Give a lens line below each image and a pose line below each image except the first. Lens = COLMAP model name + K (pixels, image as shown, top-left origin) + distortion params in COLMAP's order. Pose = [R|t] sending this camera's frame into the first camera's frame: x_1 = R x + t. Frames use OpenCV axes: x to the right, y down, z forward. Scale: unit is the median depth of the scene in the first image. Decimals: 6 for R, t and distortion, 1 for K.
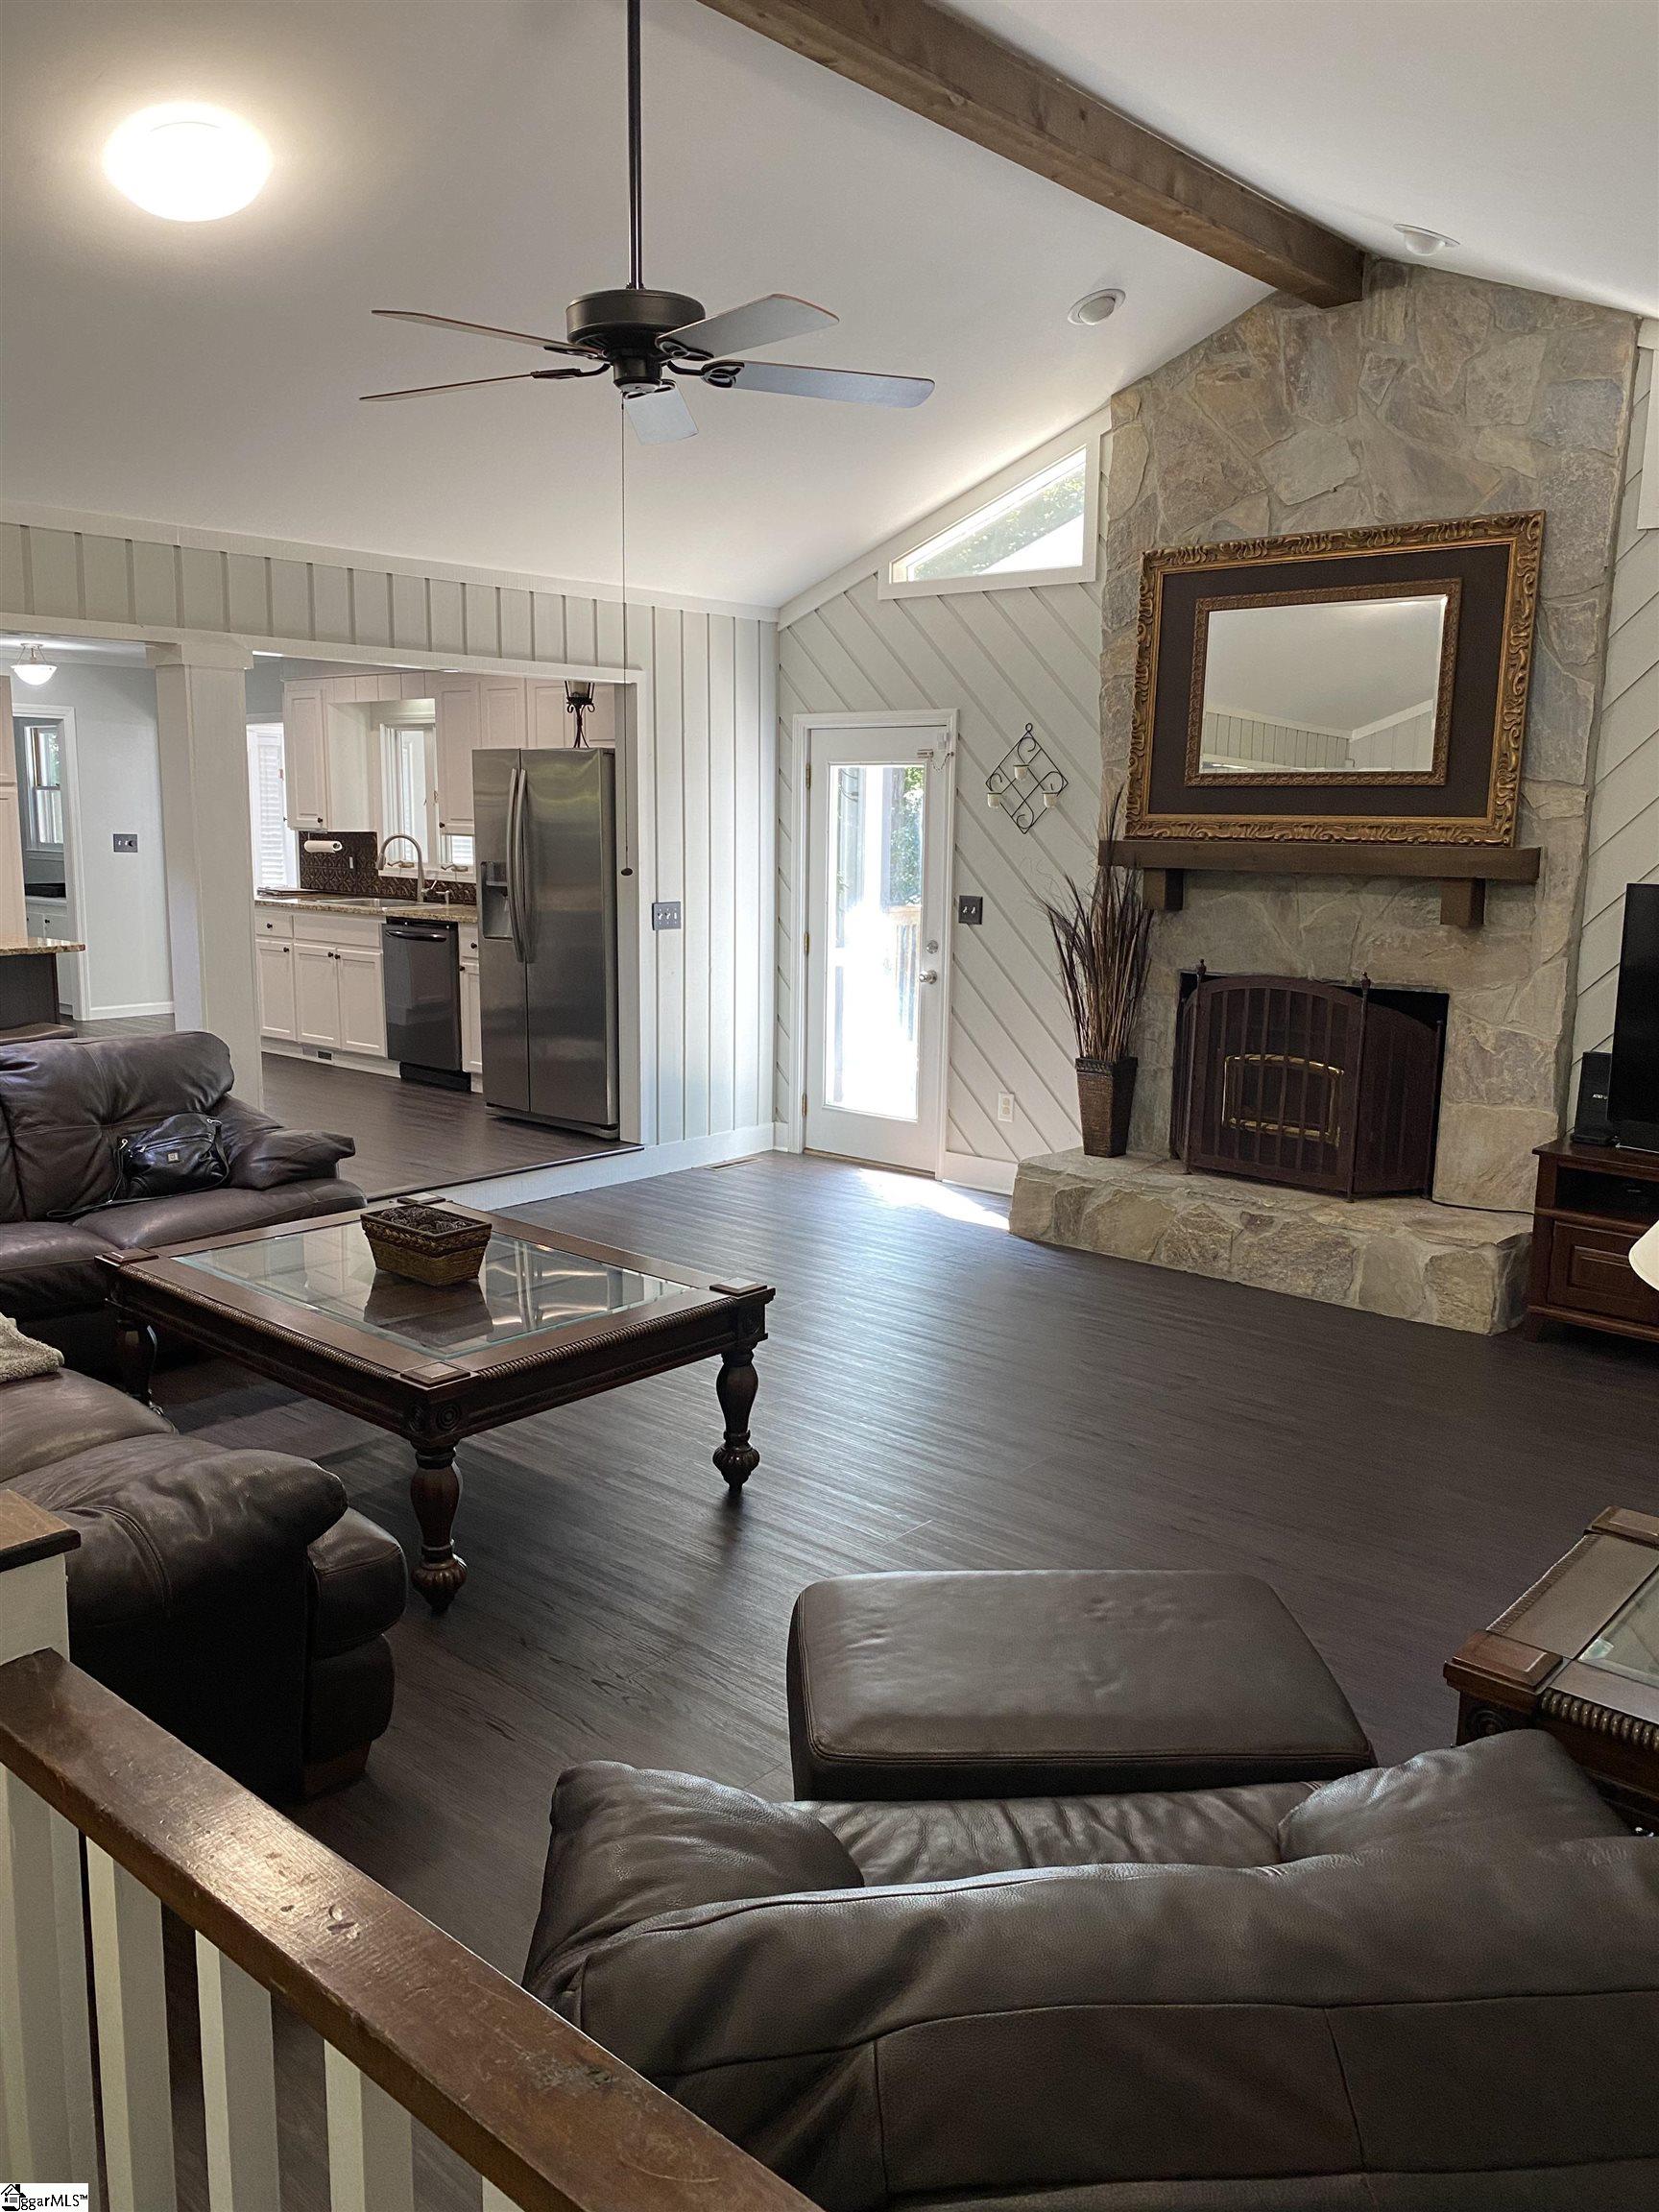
lens RADIAL K [[1710.2, 0, 838.9], [0, 1710.2, 1104.7], [0, 0, 1]] dist [0.073033, -0.108053]
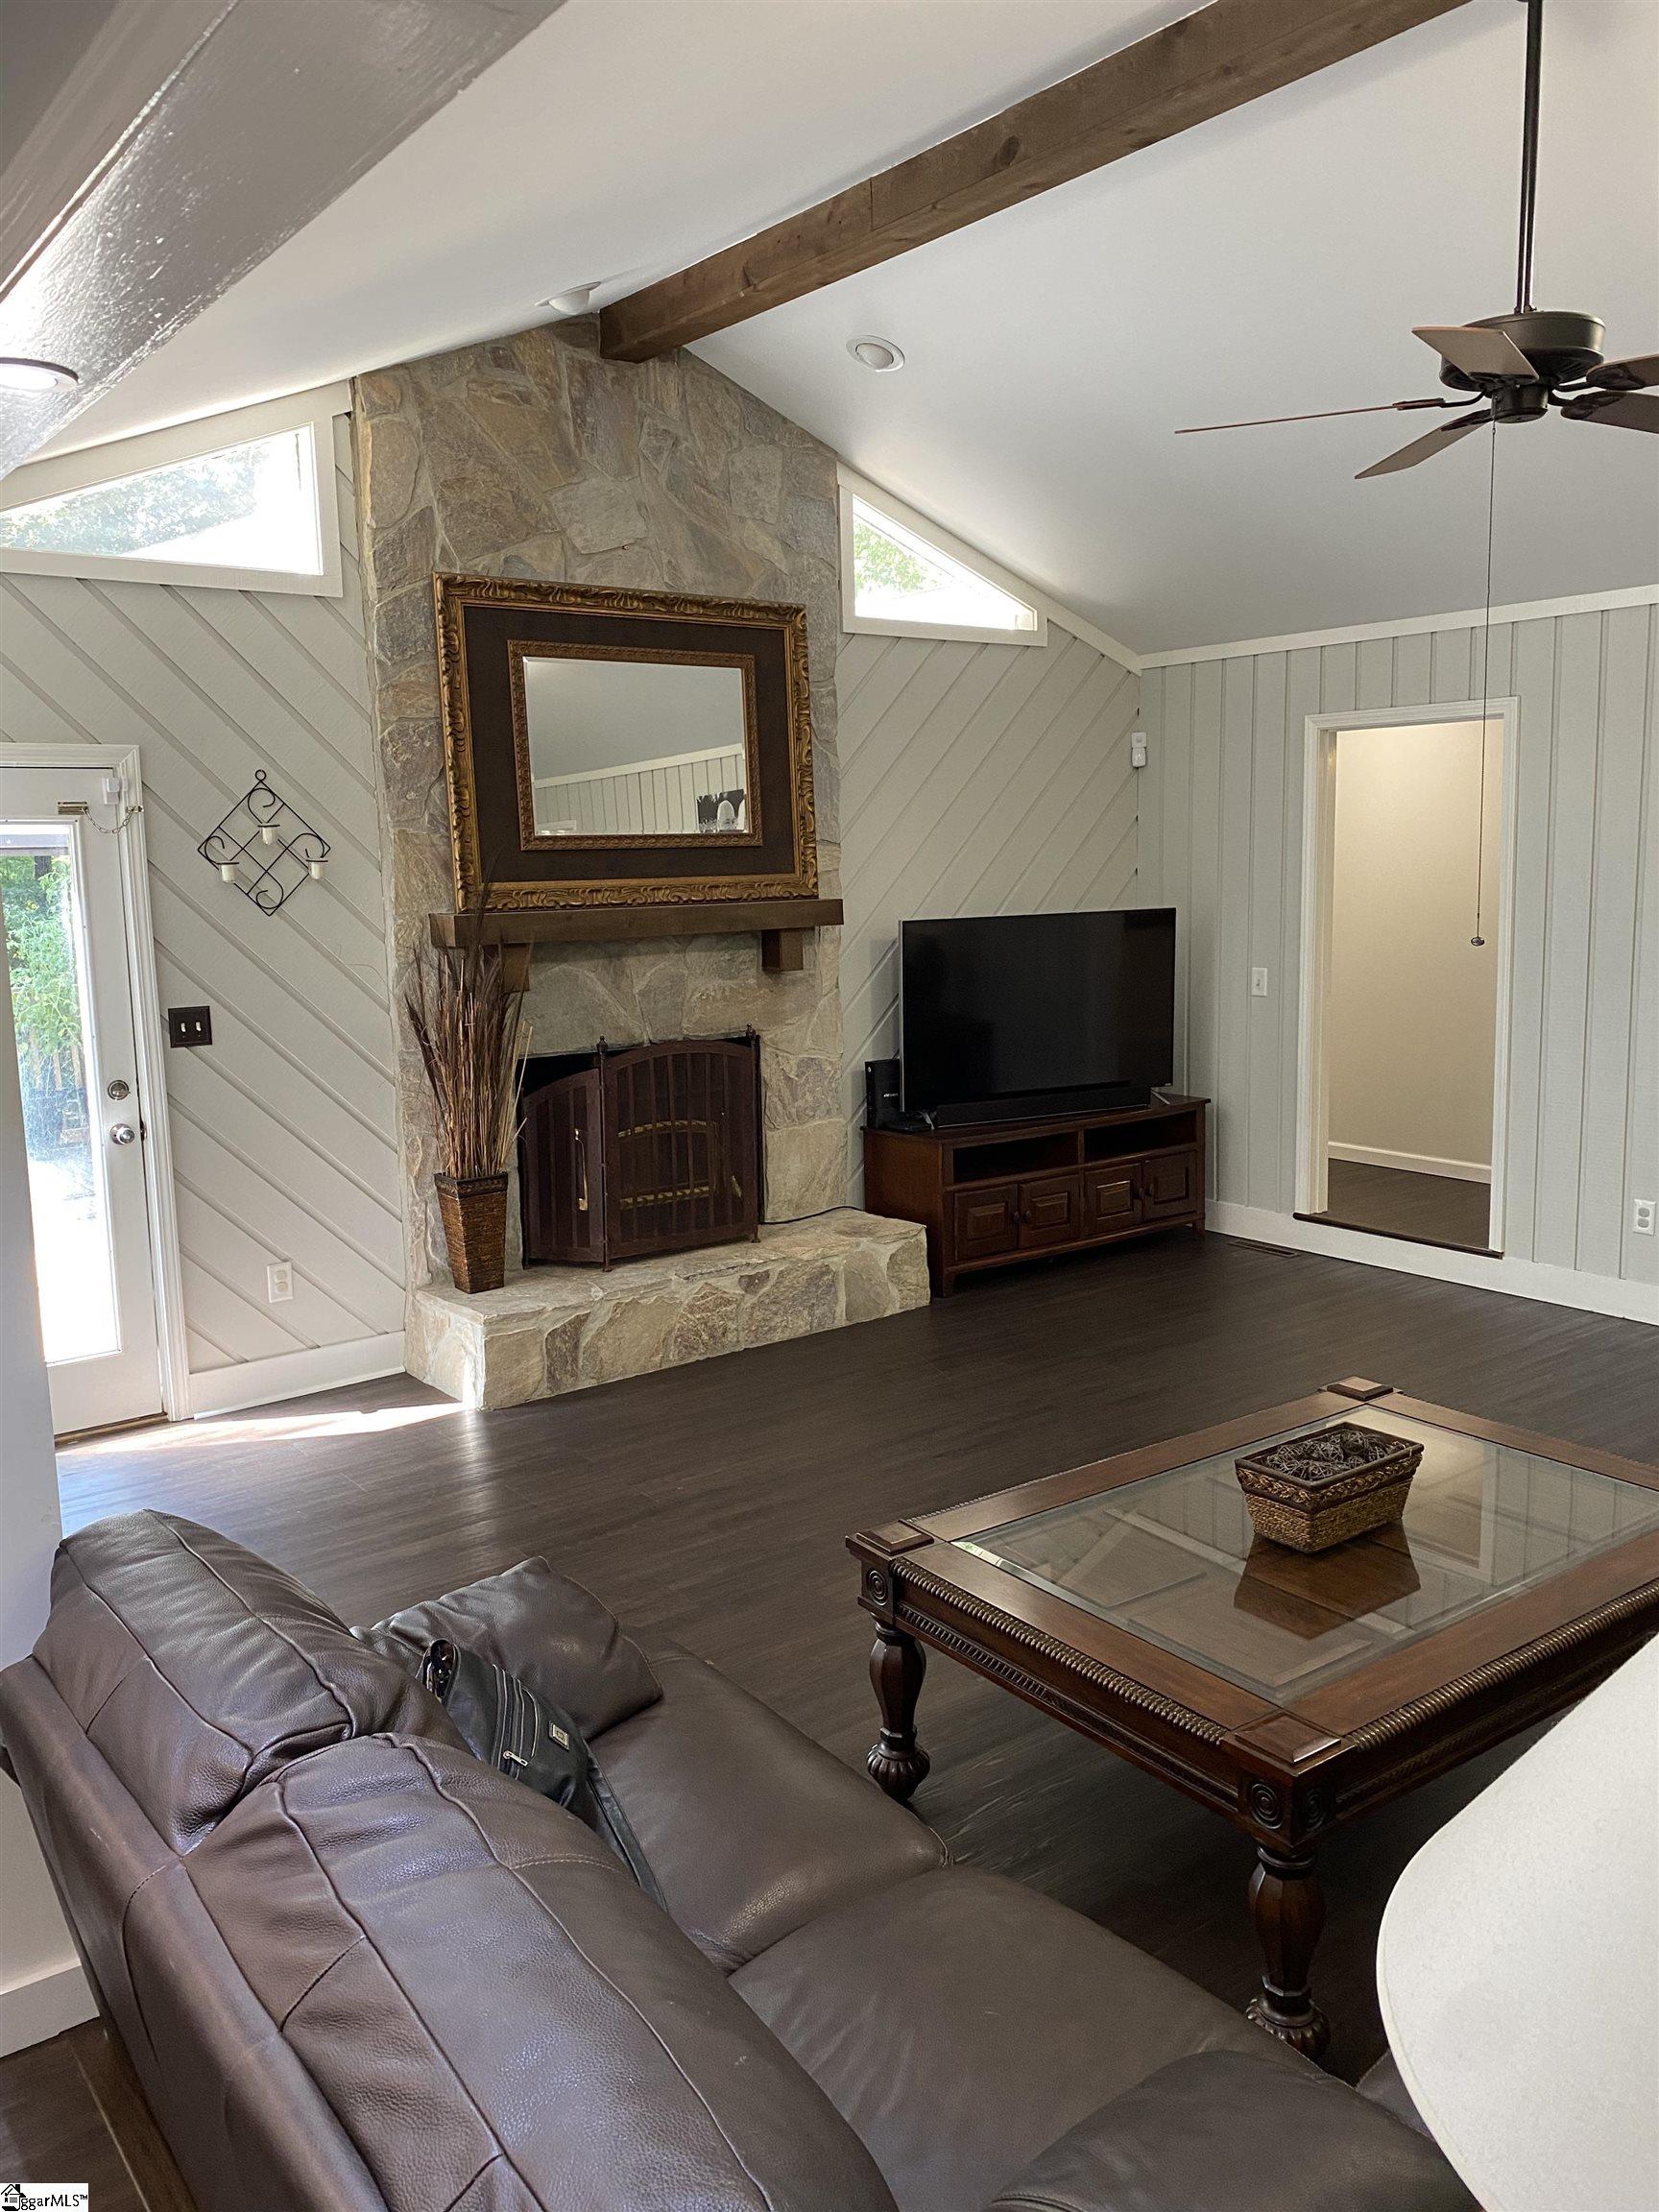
lens RADIAL K [[1710.2, 0, 846.2], [0, 1710.2, 1110.2], [0, 0, 1]] dist [0.073033, -0.108053]
pose [[0.195376, -0.165797, 0.966612, -0.673030], [0.194428, 0.972592, 0.127524, -0.141366], [-0.961263, 0.163021, 0.222256, 0.695669]]
